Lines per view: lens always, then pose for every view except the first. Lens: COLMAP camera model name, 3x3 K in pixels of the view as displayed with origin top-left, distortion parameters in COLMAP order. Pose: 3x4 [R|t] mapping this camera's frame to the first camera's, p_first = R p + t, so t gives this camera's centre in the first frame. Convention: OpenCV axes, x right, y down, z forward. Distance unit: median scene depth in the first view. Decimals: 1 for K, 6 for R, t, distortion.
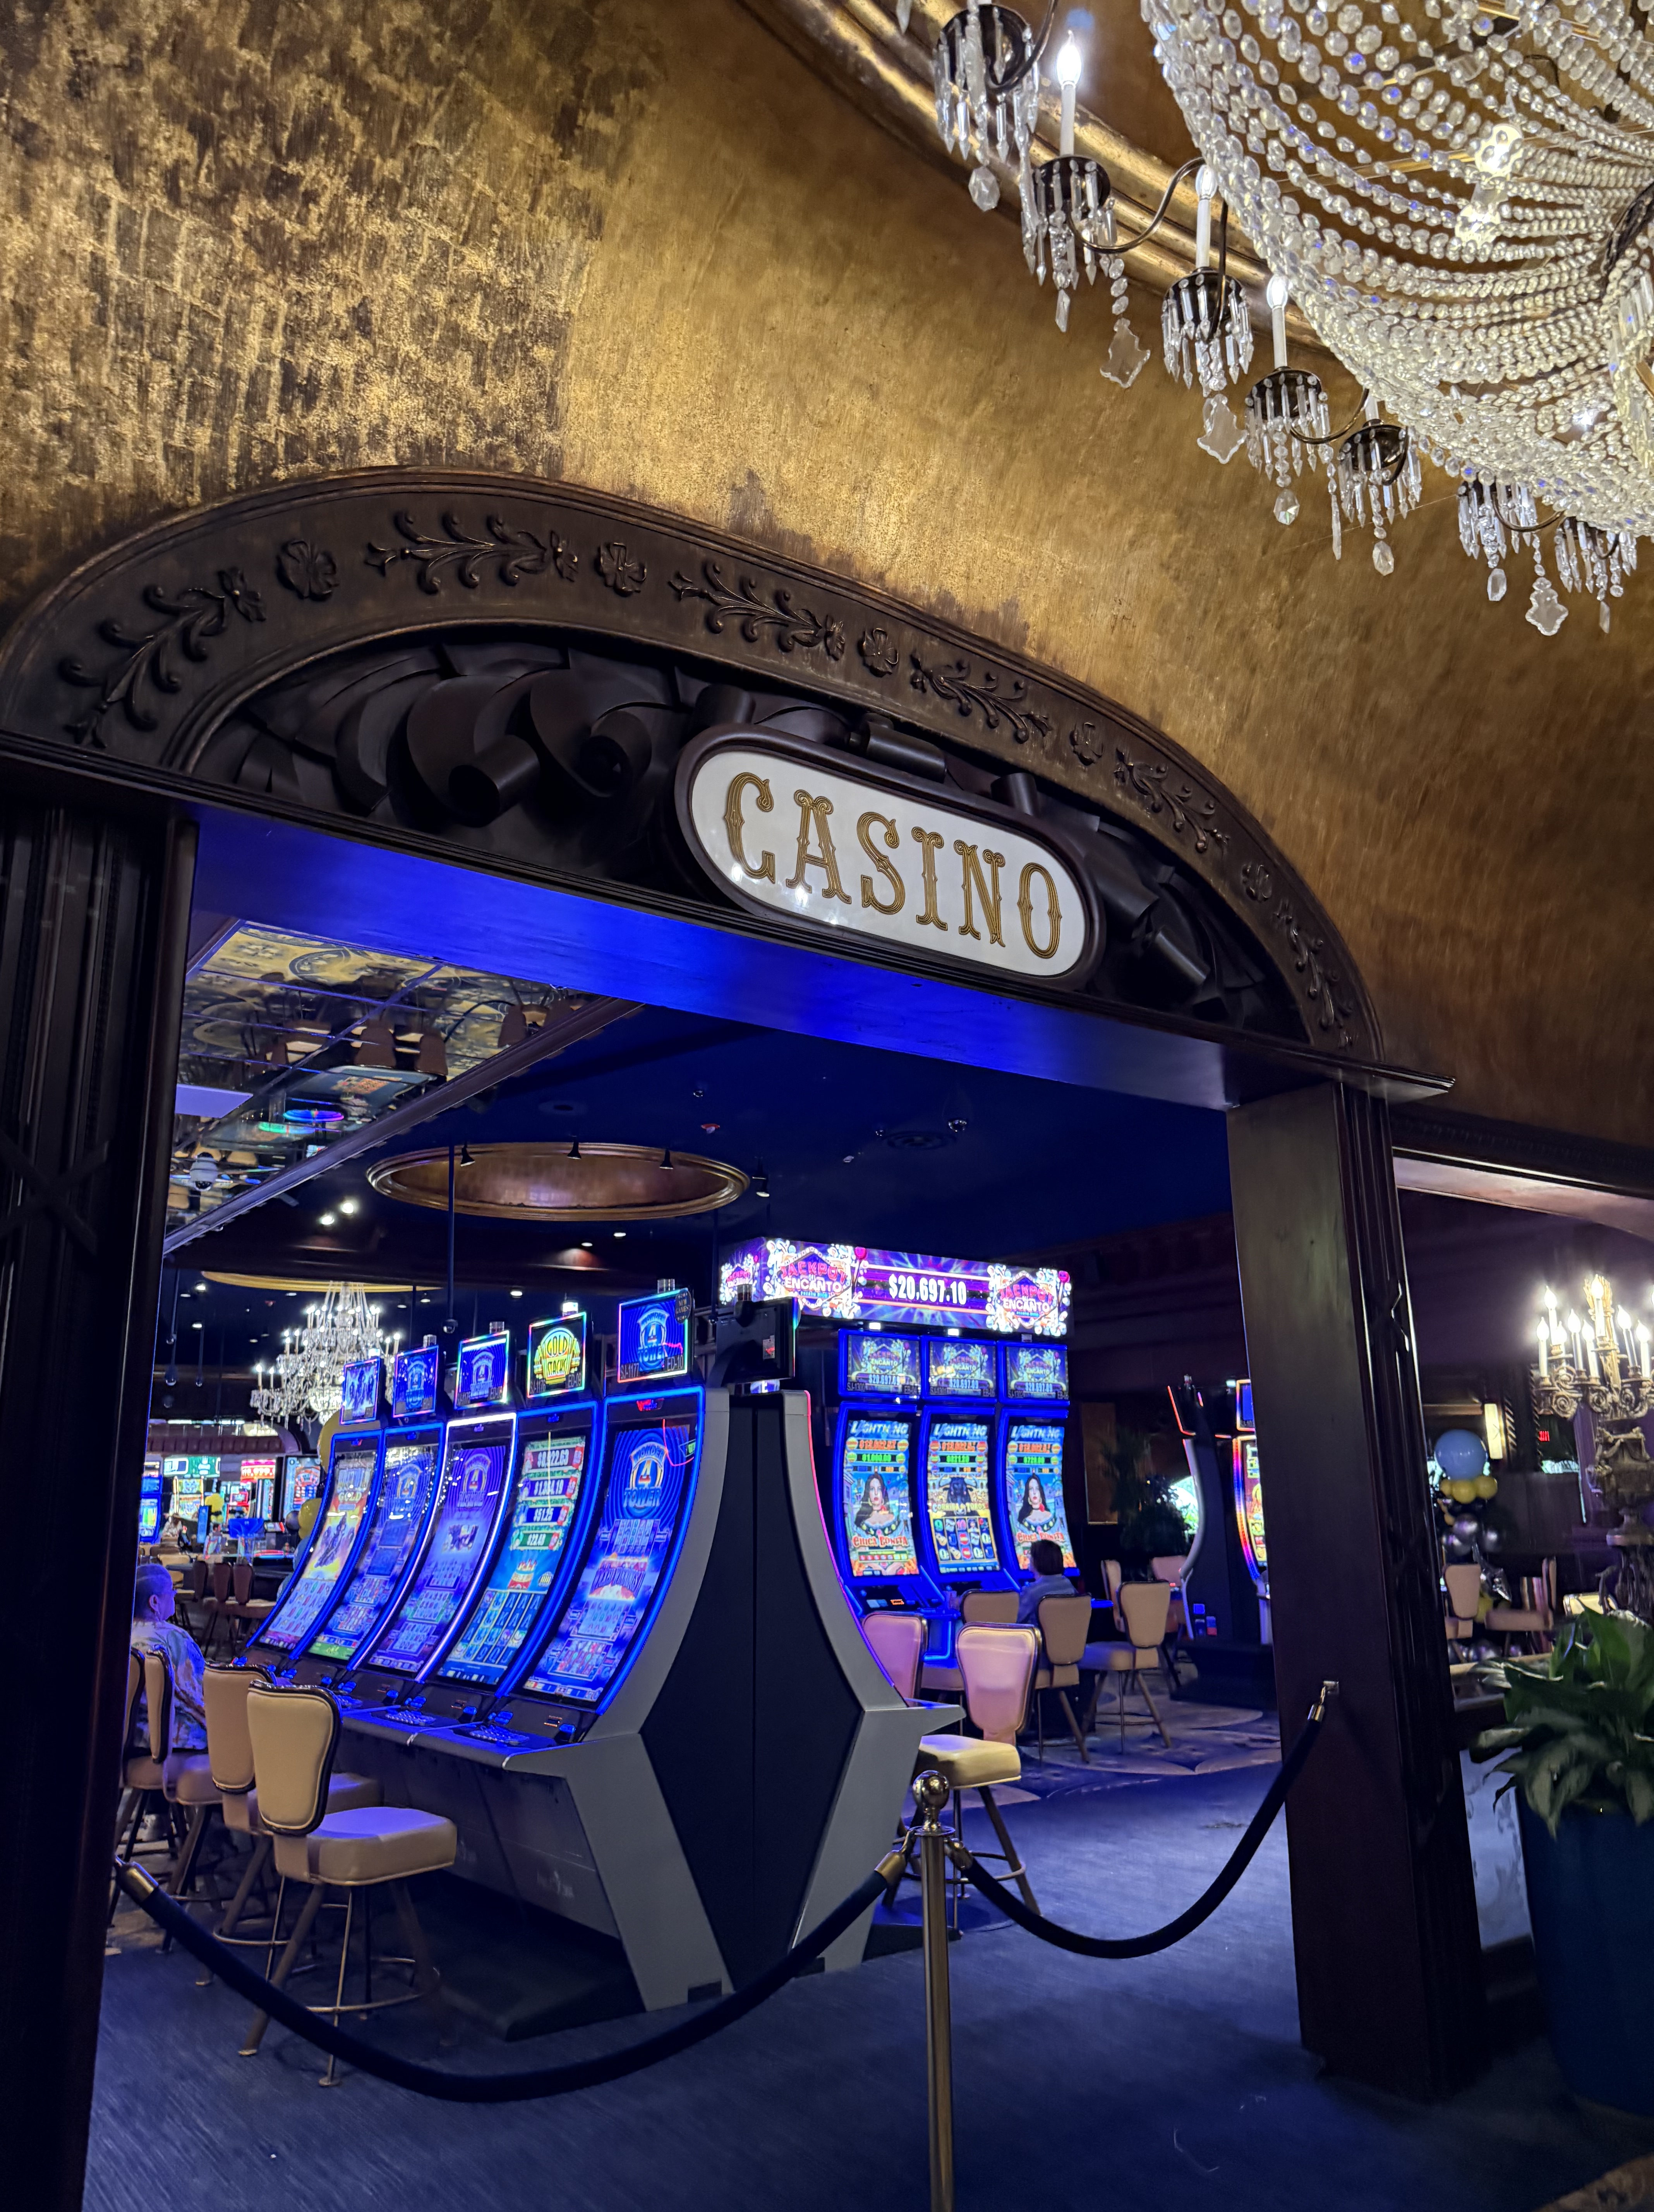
lens RADIAL K [[1583.8, 0, 828.9], [0, 1583.8, 1115.7], [0, 0, 1]] dist [0.008994, -0.014496]
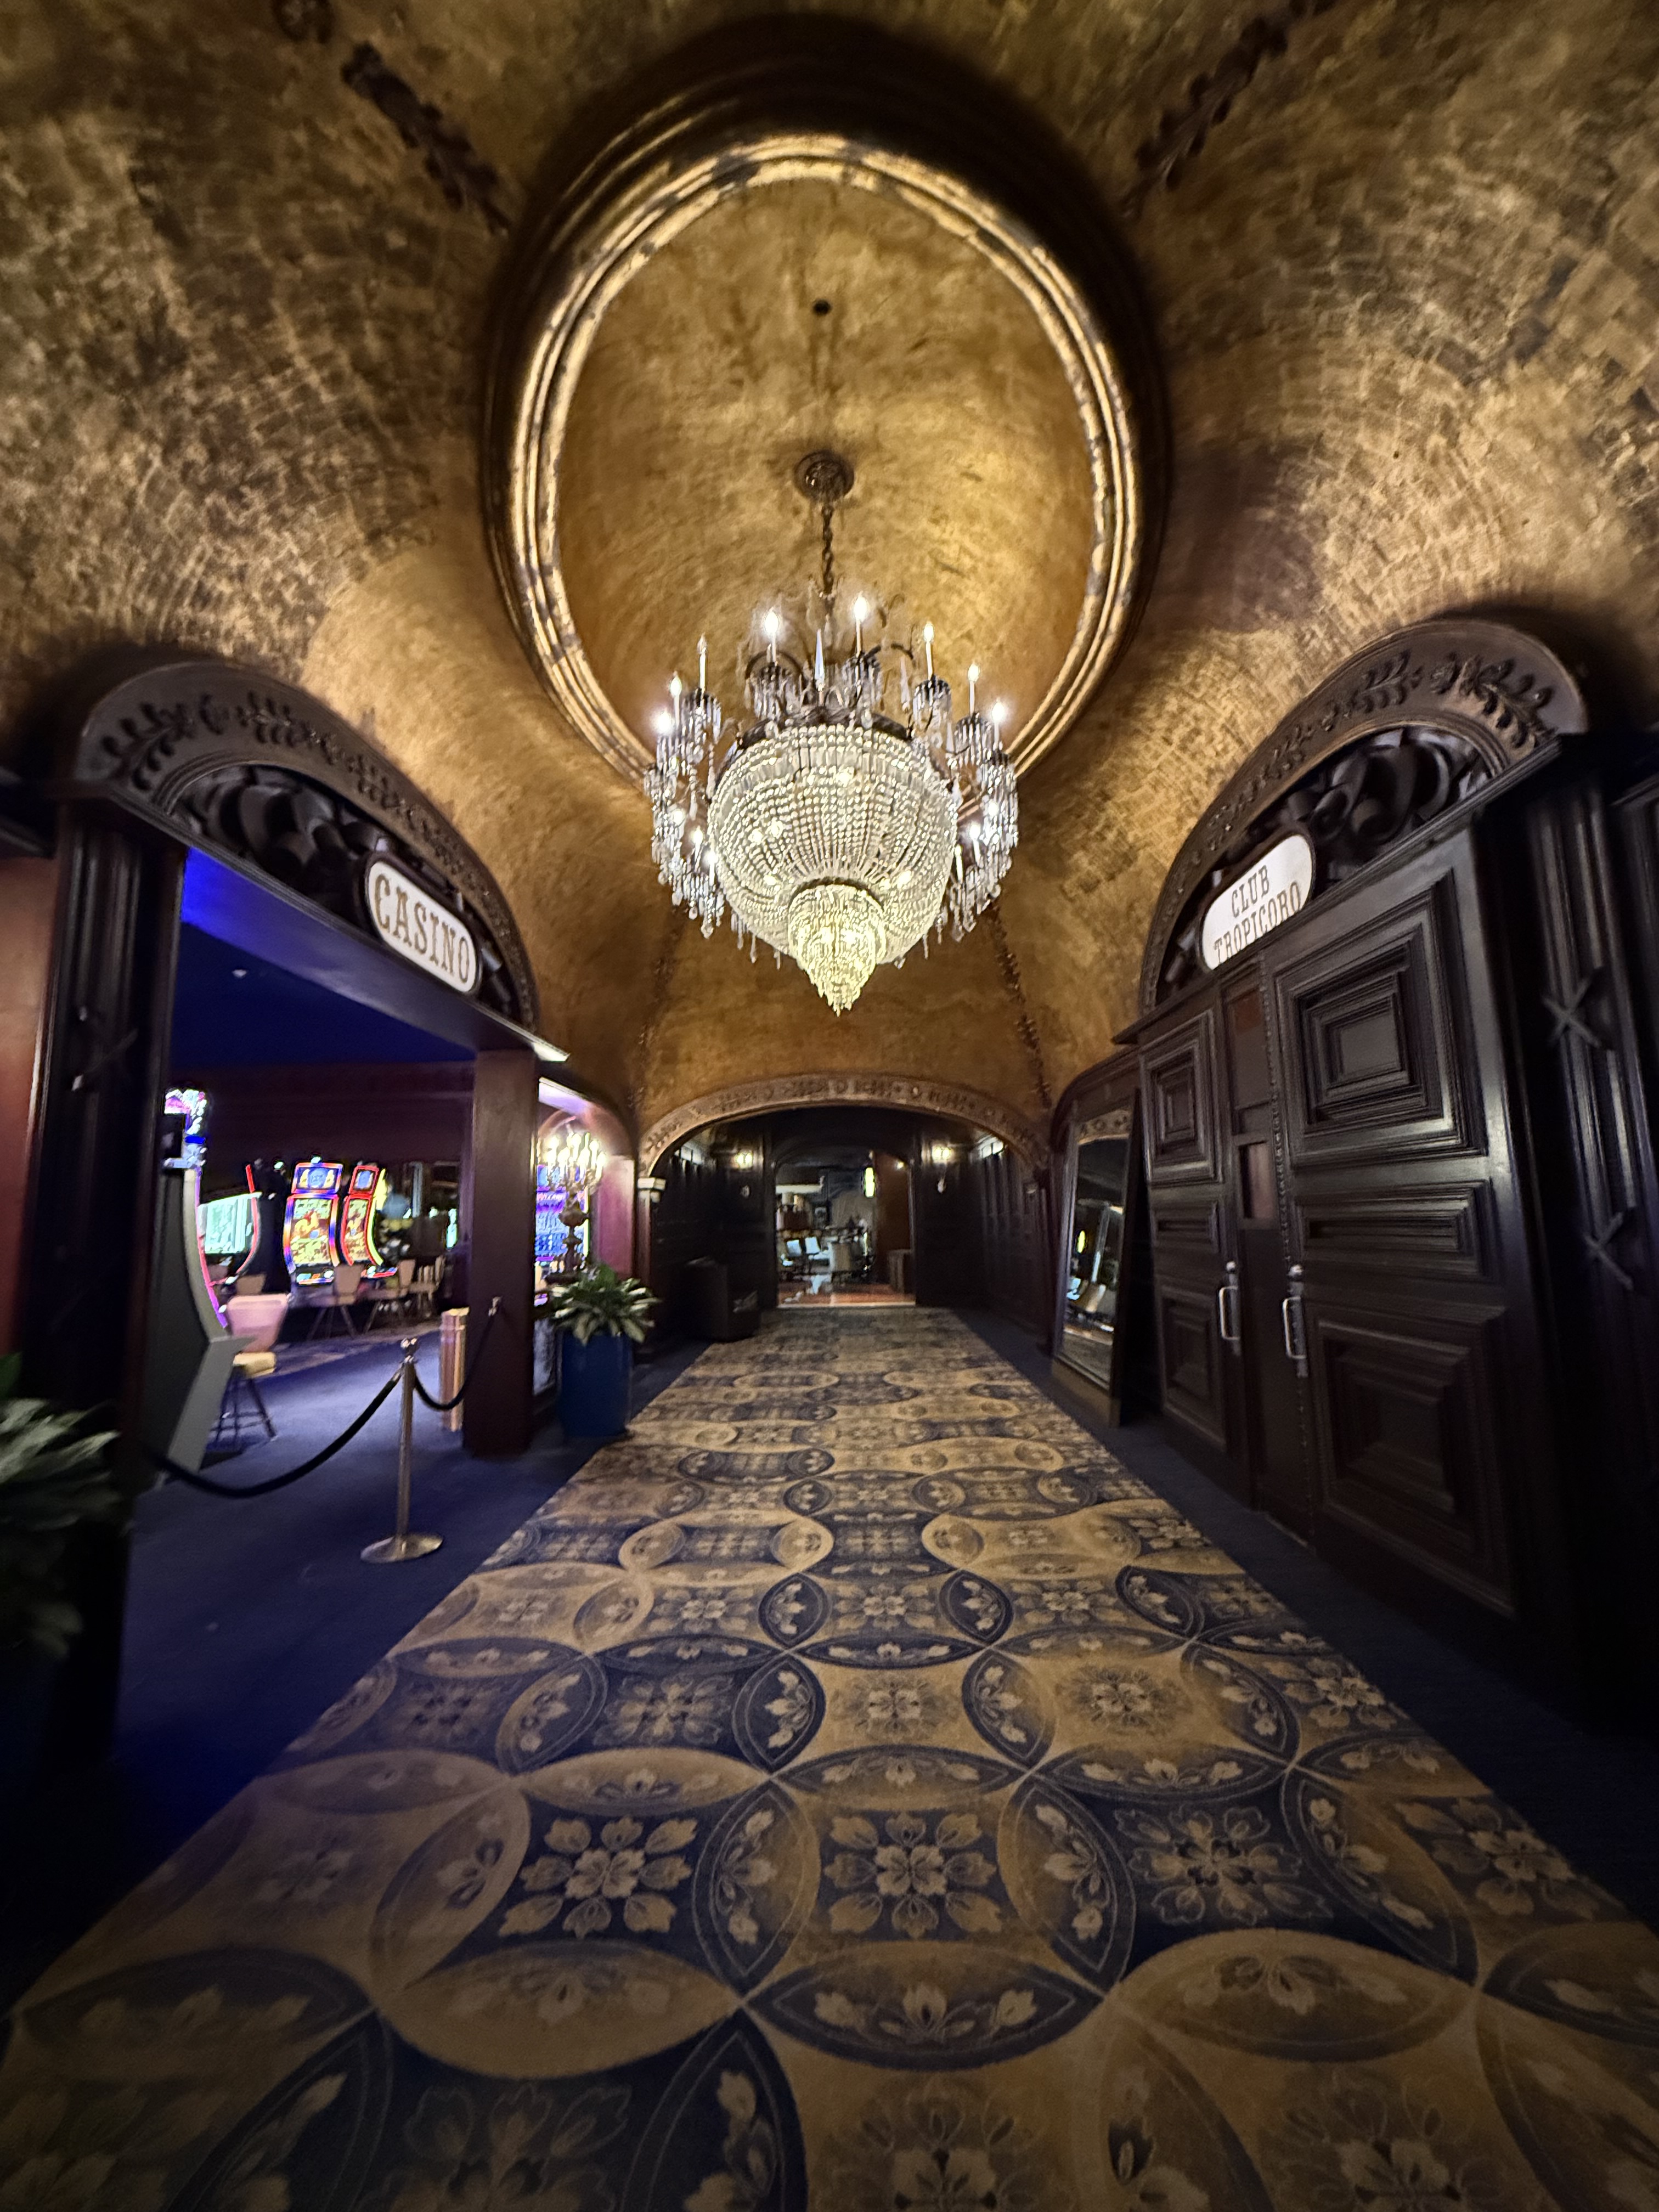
lens RADIAL K [[880.3, 0, 827.2], [0, 880.3, 1099.4], [0, 0, 1]] dist [0.003072, 0.000273]
pose [[0.603987, 0.108344, 0.789595, -0.616362], [-0.177237, 0.984168, 0.000533, -0.034265], [-0.777037, -0.140267, 0.613628, -0.208295]]
